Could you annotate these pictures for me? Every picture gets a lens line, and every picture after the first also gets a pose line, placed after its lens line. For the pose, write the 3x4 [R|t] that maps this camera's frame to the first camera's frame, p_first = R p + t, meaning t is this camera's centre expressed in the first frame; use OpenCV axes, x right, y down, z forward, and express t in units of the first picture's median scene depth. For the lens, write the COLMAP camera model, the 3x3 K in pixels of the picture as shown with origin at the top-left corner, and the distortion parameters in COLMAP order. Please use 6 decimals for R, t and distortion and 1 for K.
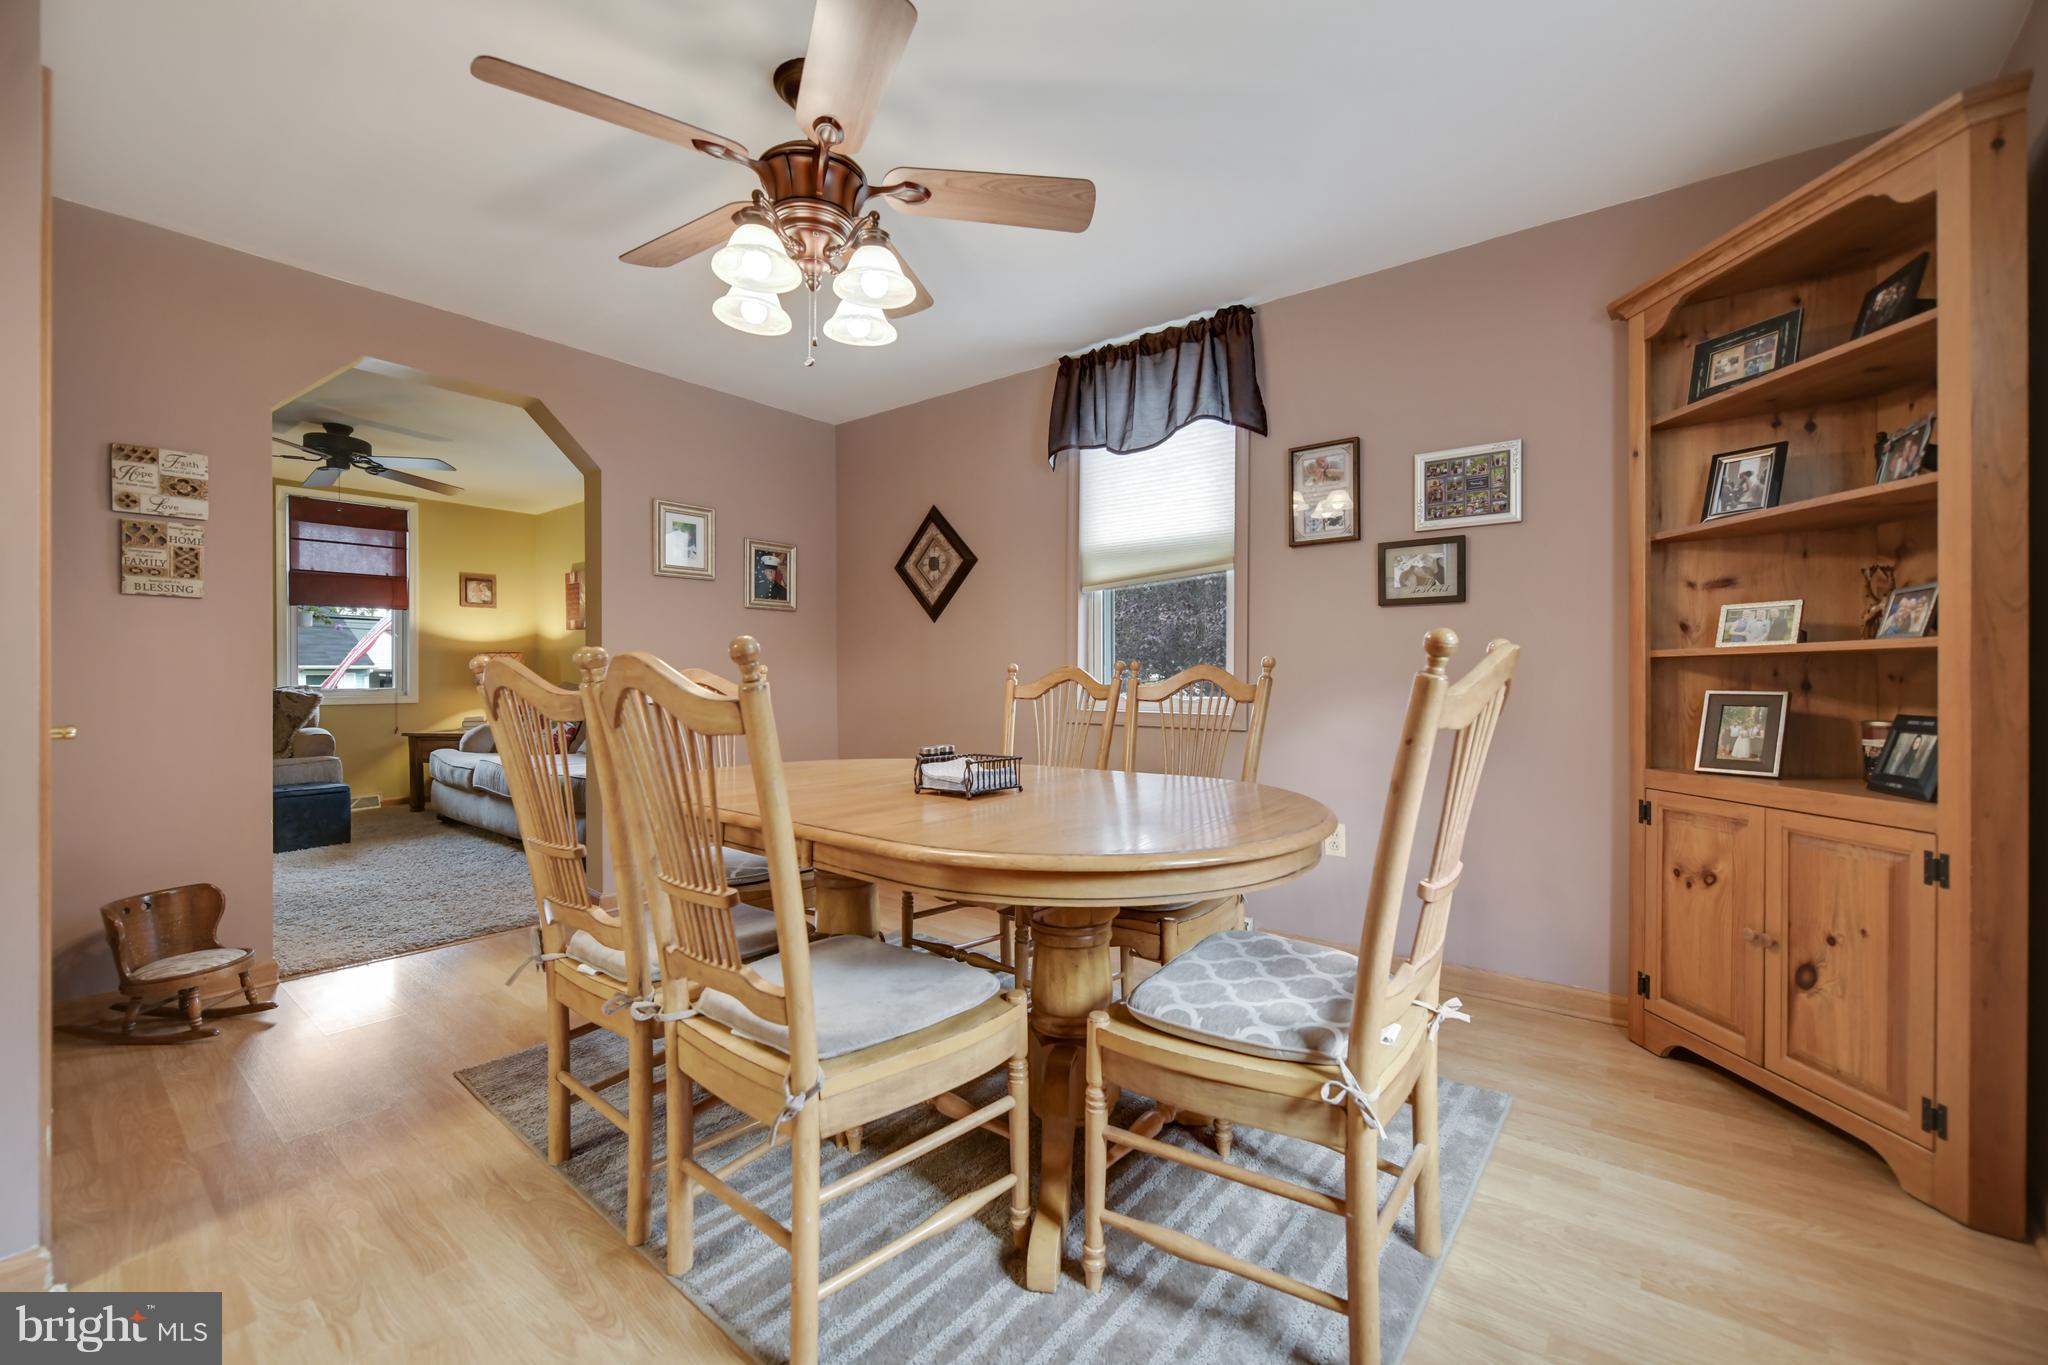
lens RADIAL K [[812.3, 0, 1032.1], [0, 812.3, 674.7], [0, 0, 1]] dist [-0.004943, 0.000555]
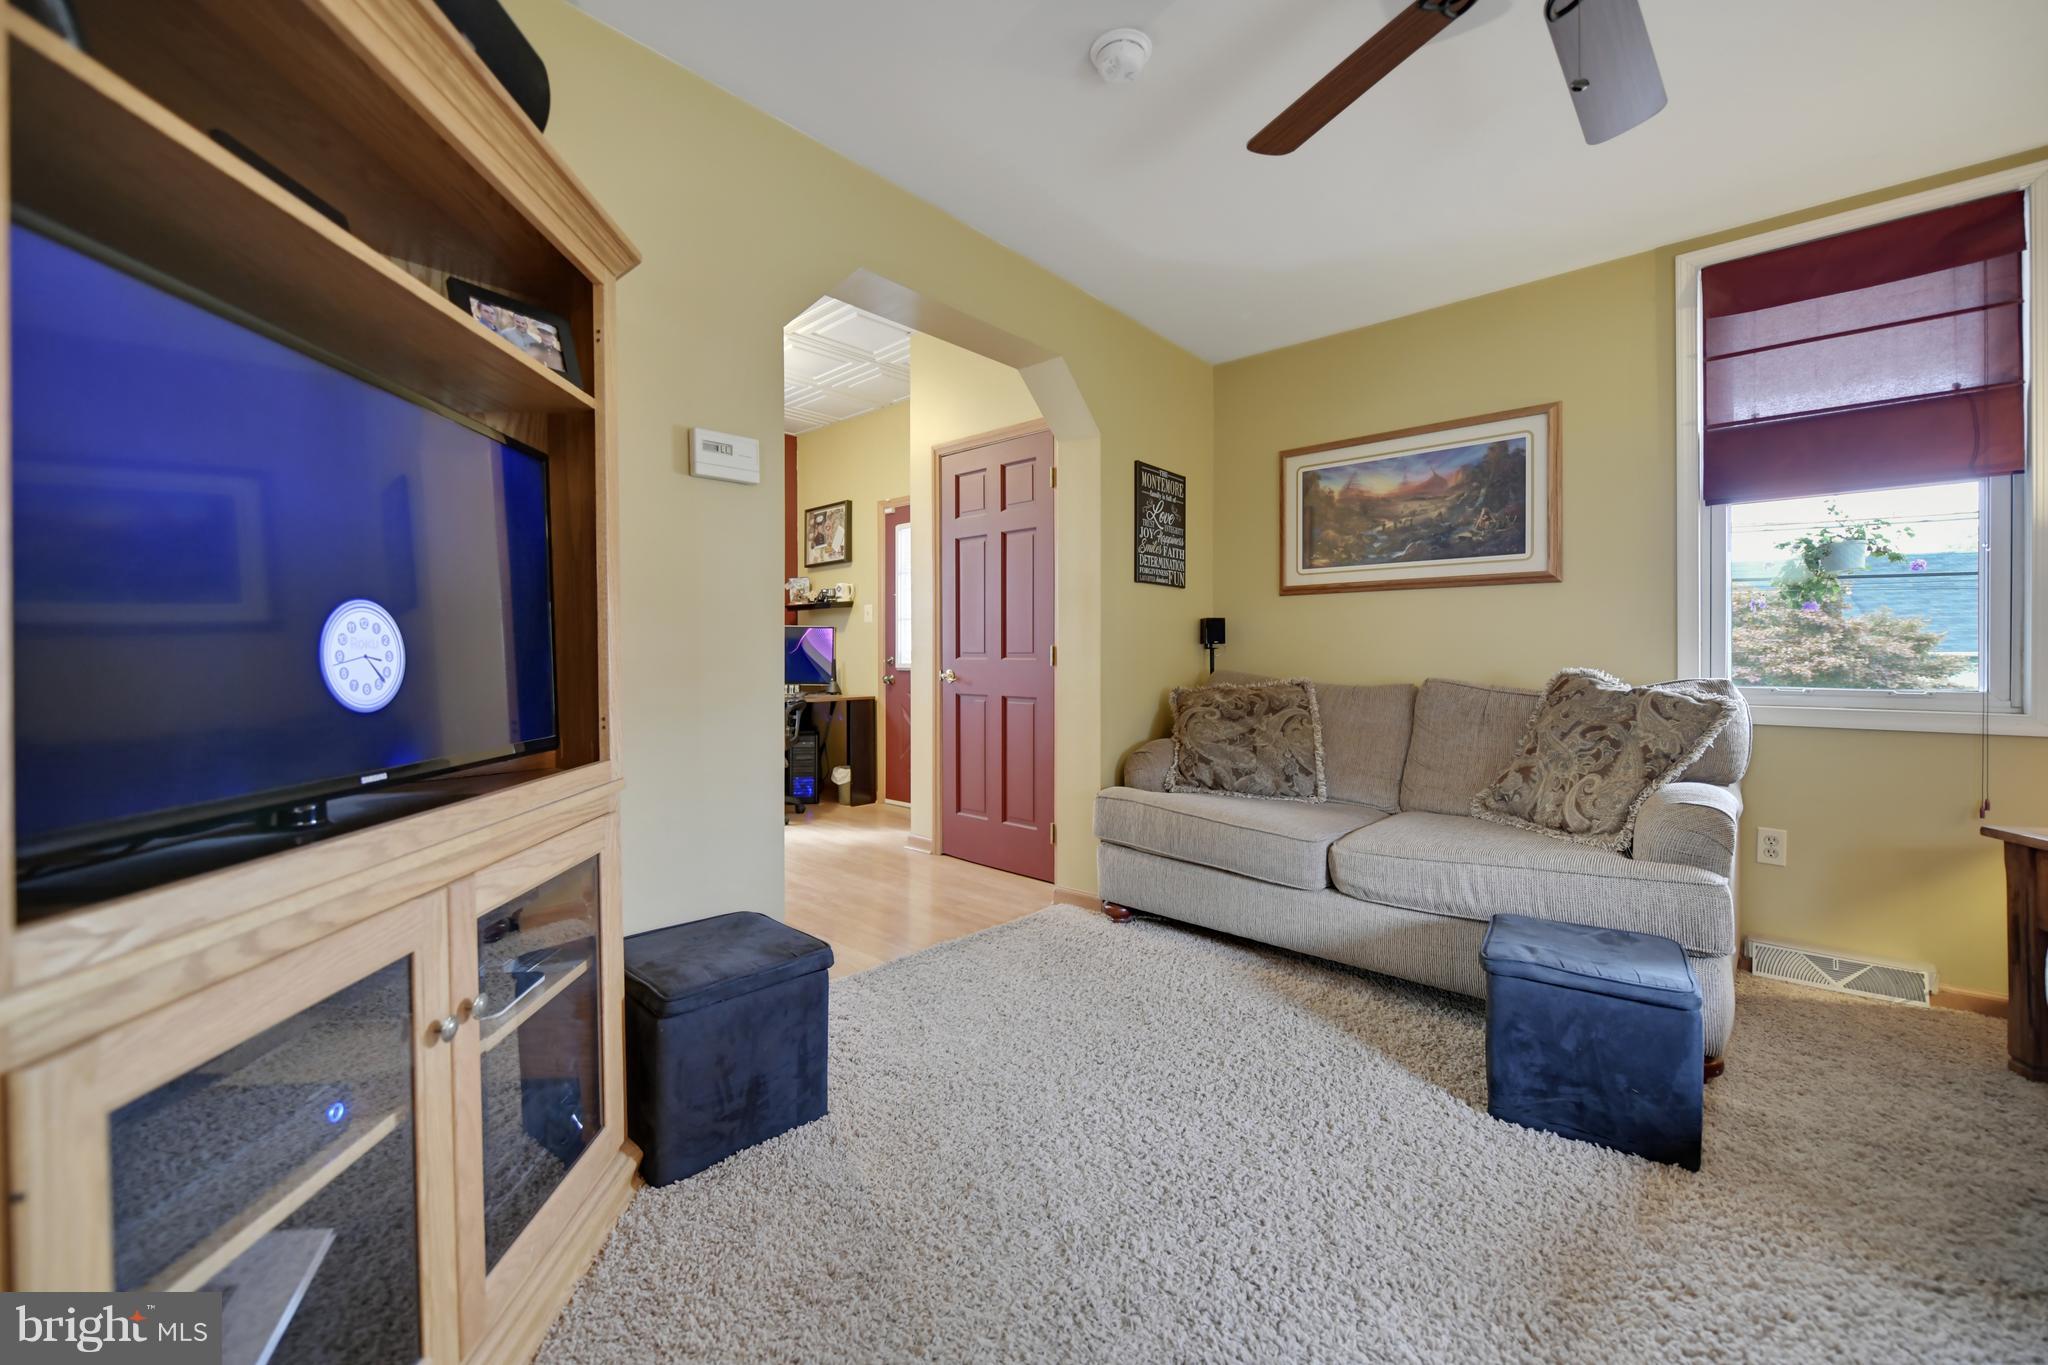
lens RADIAL K [[812.3, 0, 1032.9], [0, 812.3, 665.3], [0, 0, 1]] dist [-0.004943, 0.000555]
pose [[-0.051850, 0.006956, -0.998631, -0.418787], [-0.009748, 0.999925, 0.007471, 0.005446], [0.998607, 0.010122, -0.051778, 0.619032]]
